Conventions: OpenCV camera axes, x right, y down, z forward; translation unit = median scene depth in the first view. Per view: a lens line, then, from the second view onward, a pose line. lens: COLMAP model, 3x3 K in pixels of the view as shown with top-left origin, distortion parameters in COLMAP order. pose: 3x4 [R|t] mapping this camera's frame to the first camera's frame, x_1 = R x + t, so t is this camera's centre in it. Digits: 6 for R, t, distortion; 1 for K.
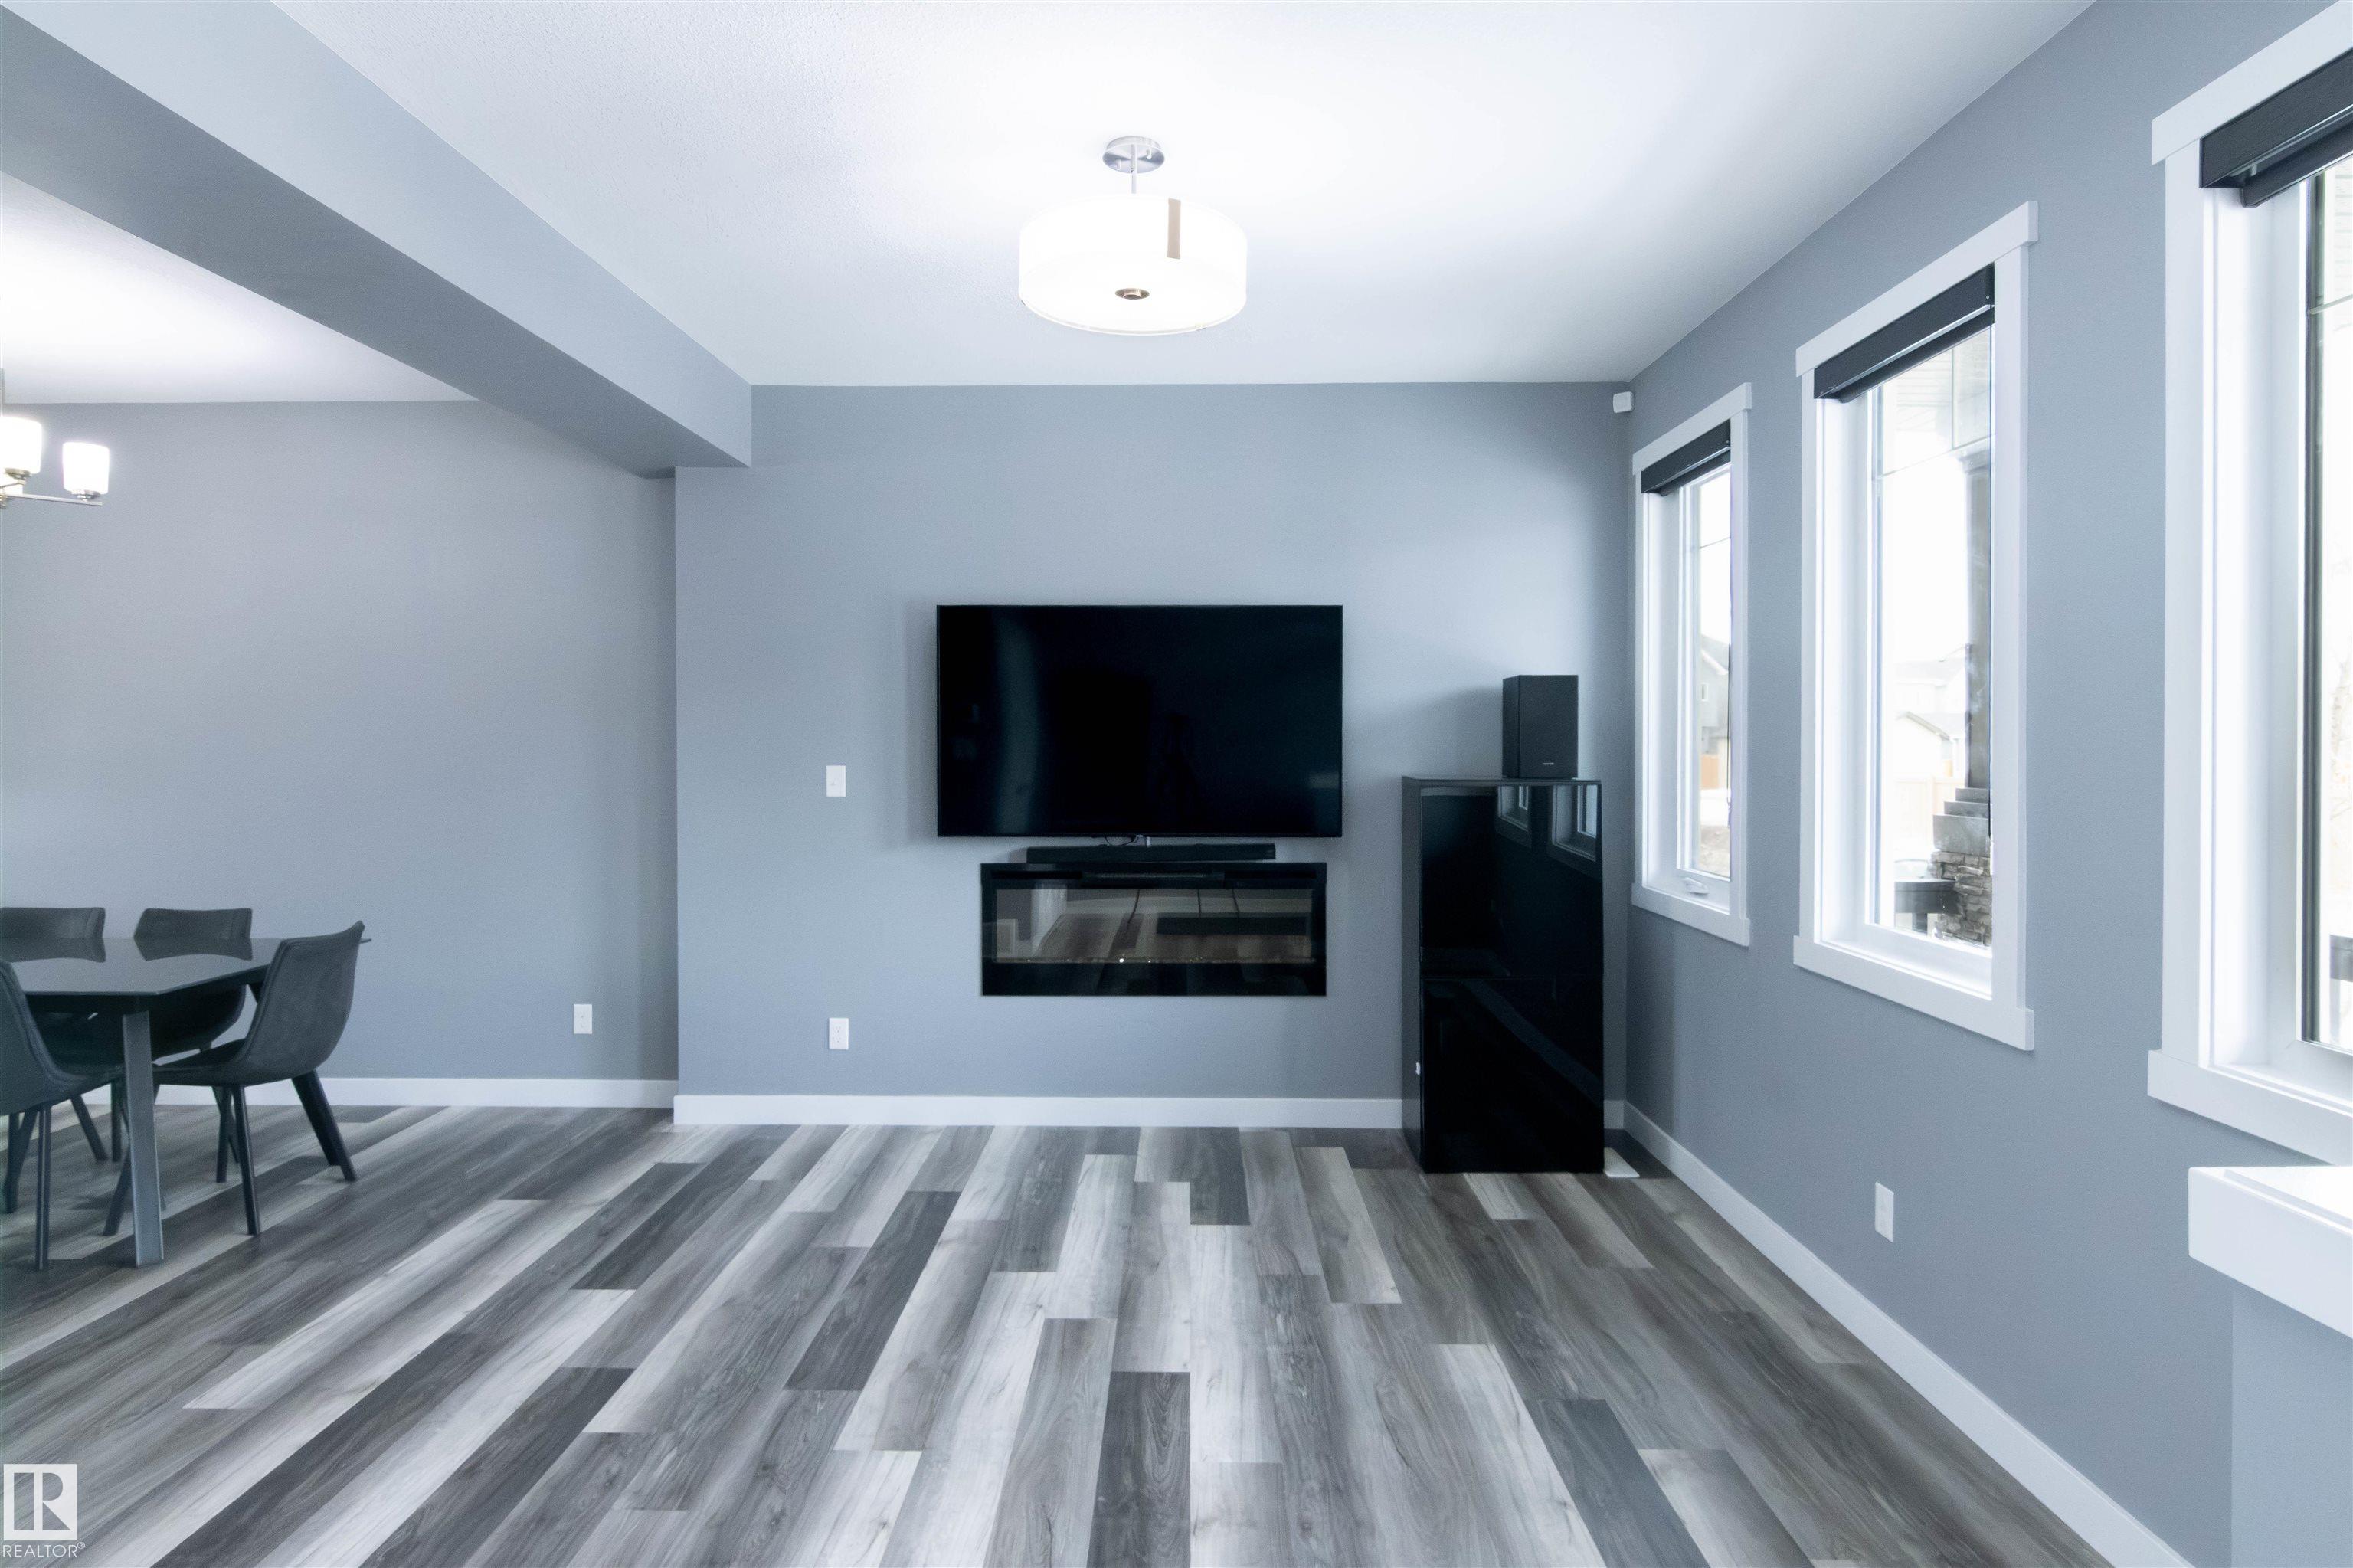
lens RADIAL K [[1261.9, 0, 1173.0], [0, 1261.9, 752.3], [0, 0, 1]] dist [-0.000400, -0.000097]
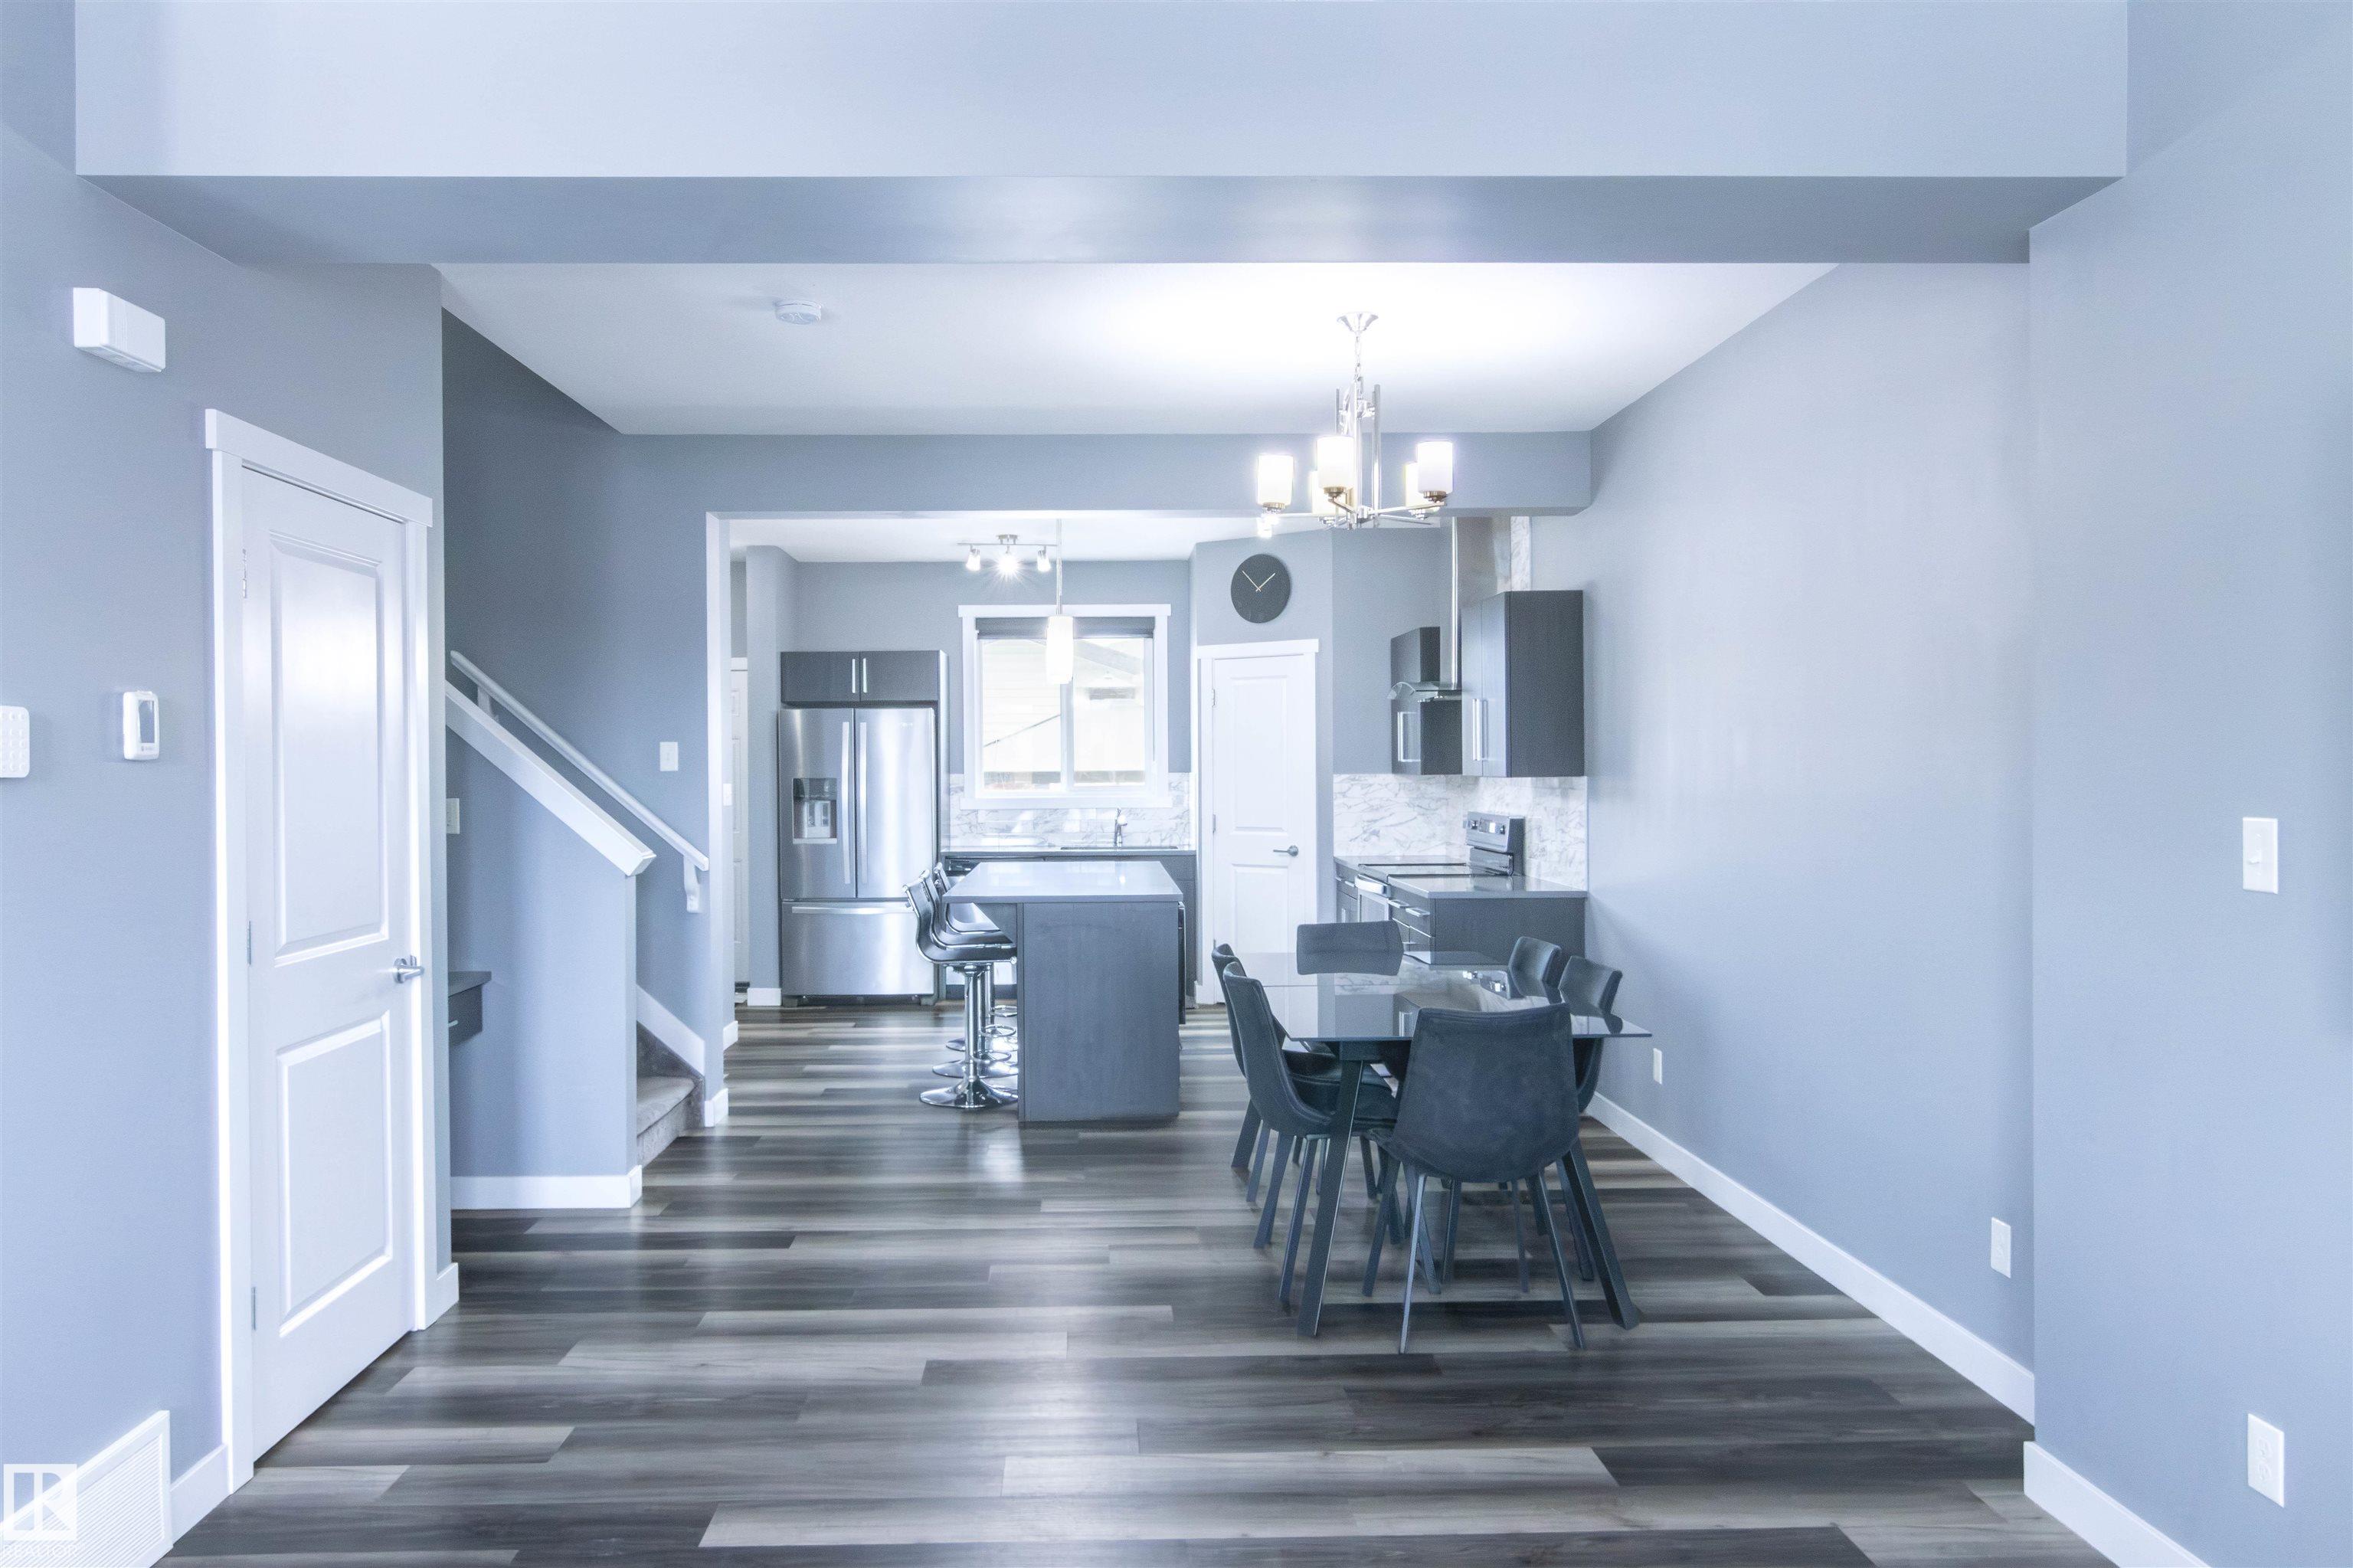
lens RADIAL K [[1587.2, 0, 1093.1], [0, 1587.2, 775.0], [0, 0, 1]] dist [0.002319, -0.000554]
pose [[0.021755, 0.007081, -0.999738, 0.283817], [0.003677, 0.999968, 0.007162, -0.009344], [0.999757, -0.003832, 0.021728, 0.681551]]
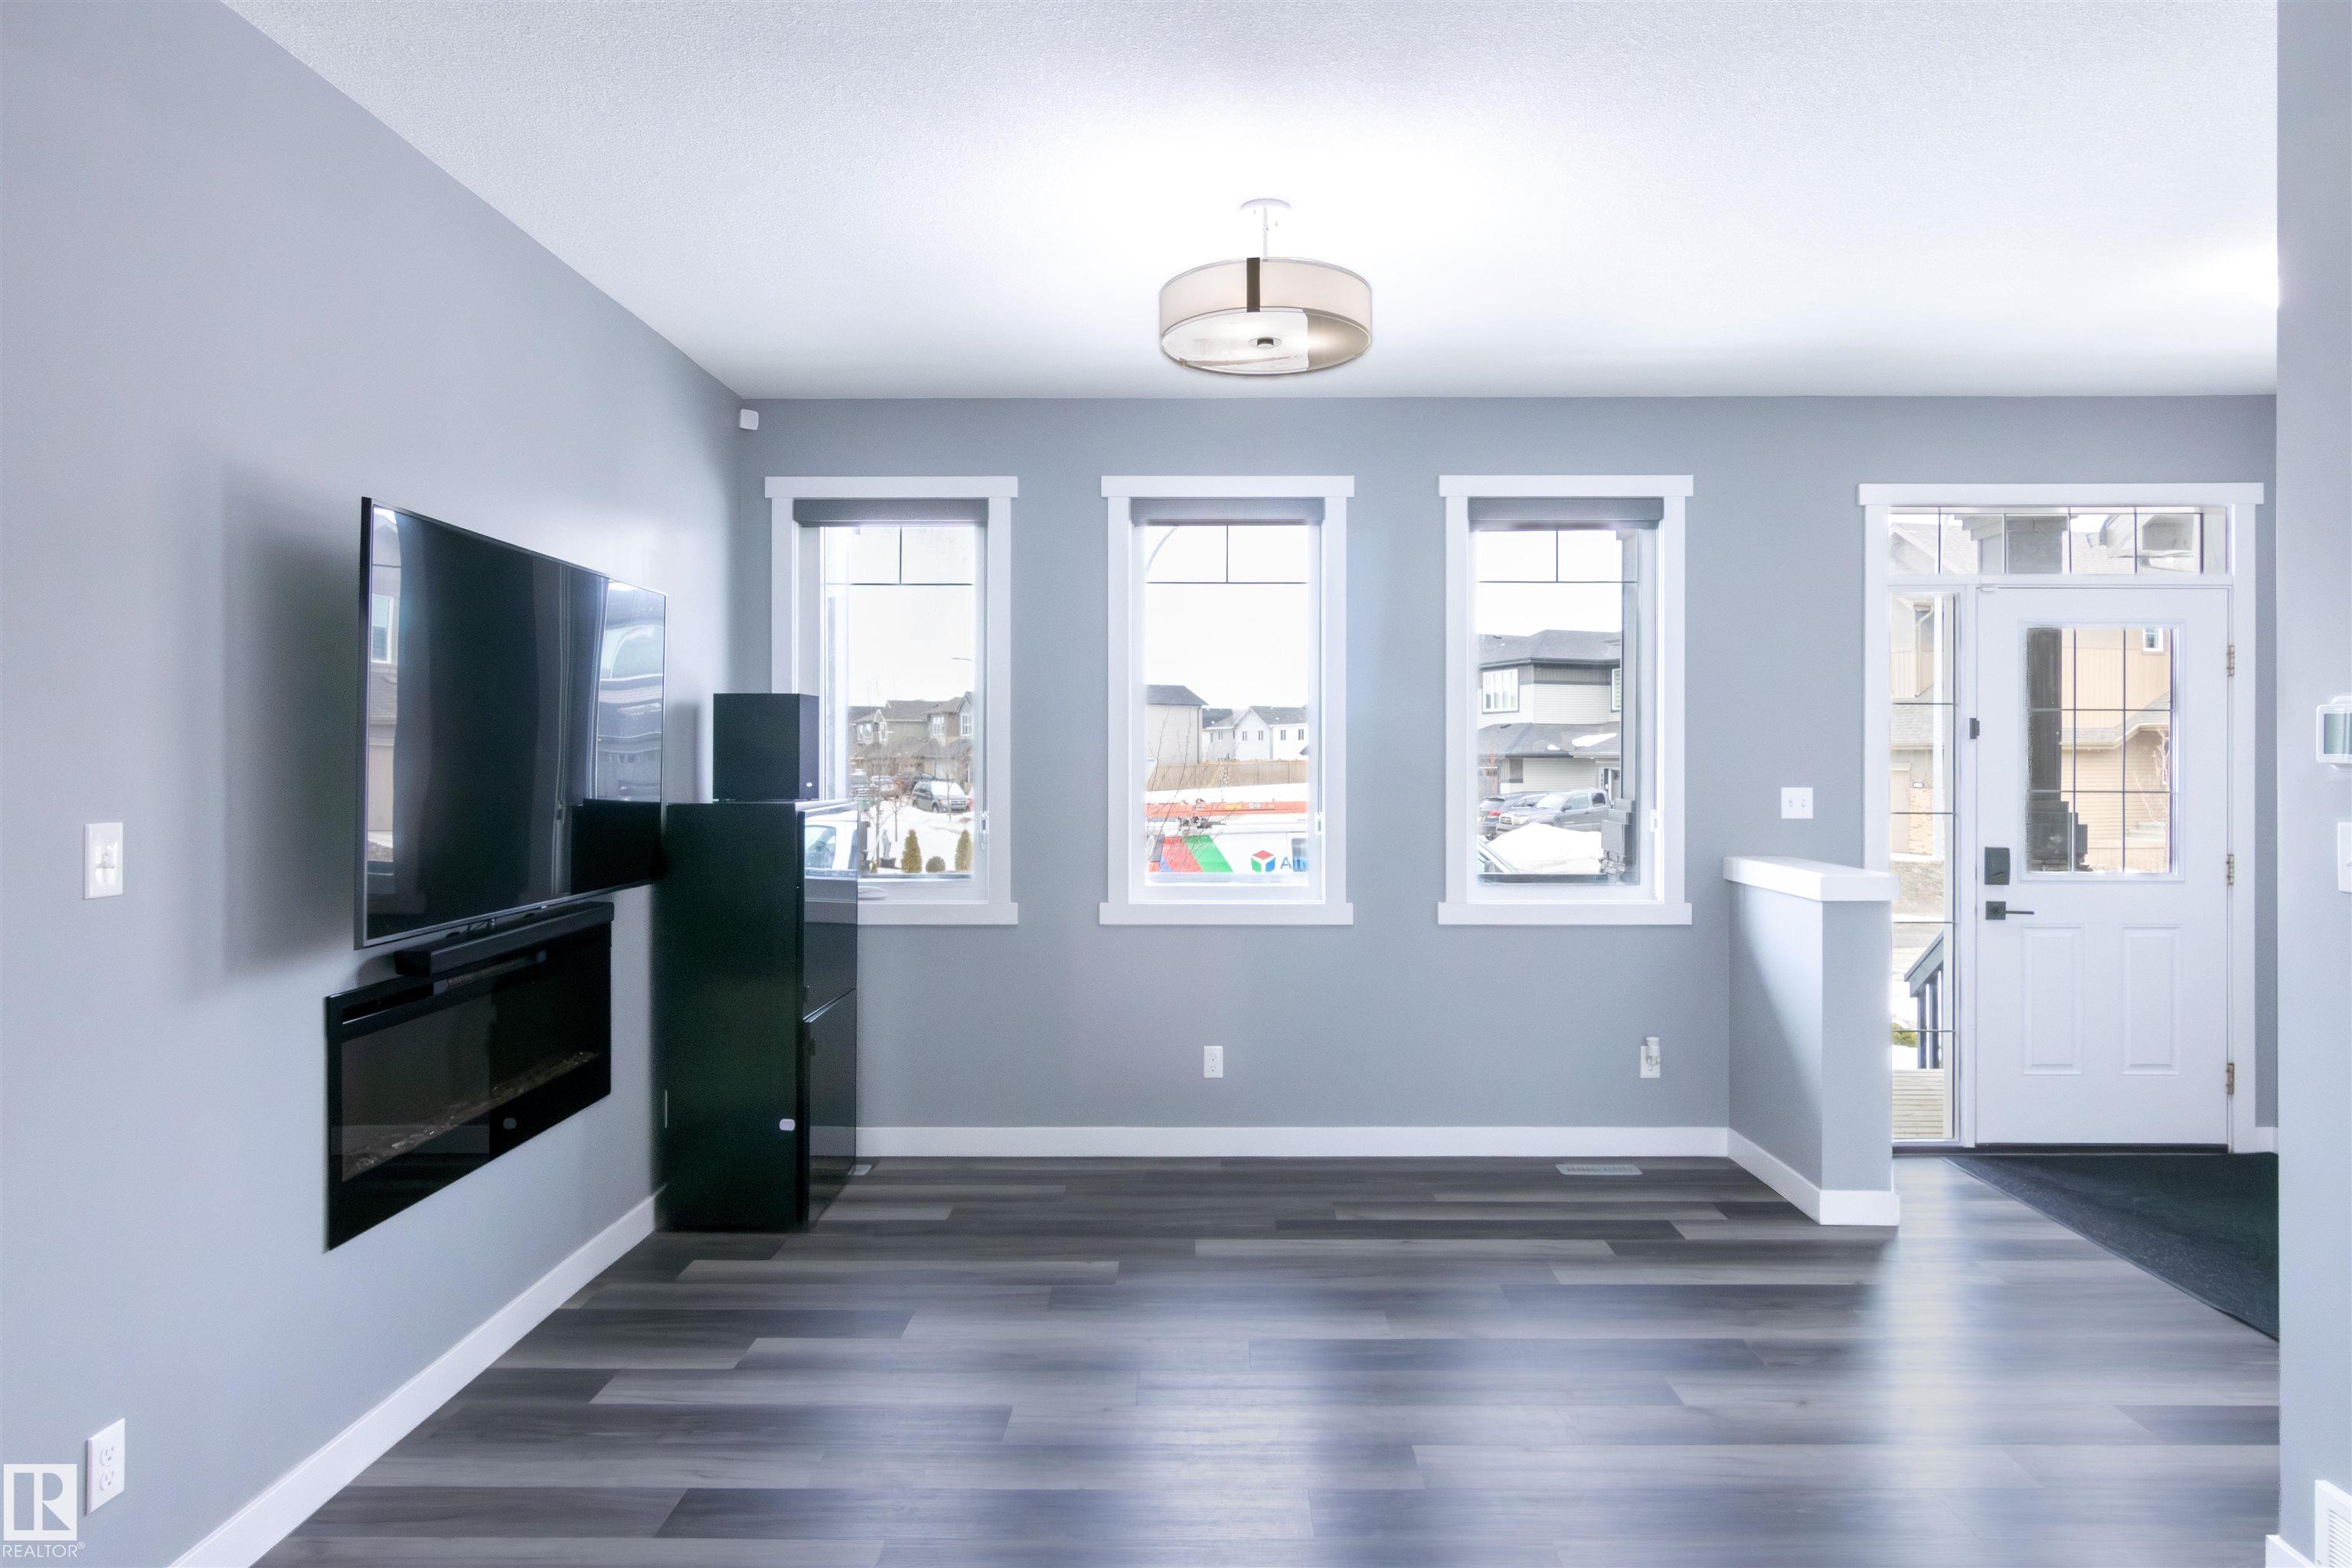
lens RADIAL K [[1422.5, 0, 1176.0], [0, 1422.5, 784.0], [0, 0, 1]] dist [0.000213, -0.000514]
pose [[-0.003558, -0.015178, 0.999878, -0.834330], [0.011907, 0.999813, 0.015219, -0.005326], [-0.999923, 0.011960, -0.003377, 0.733464]]
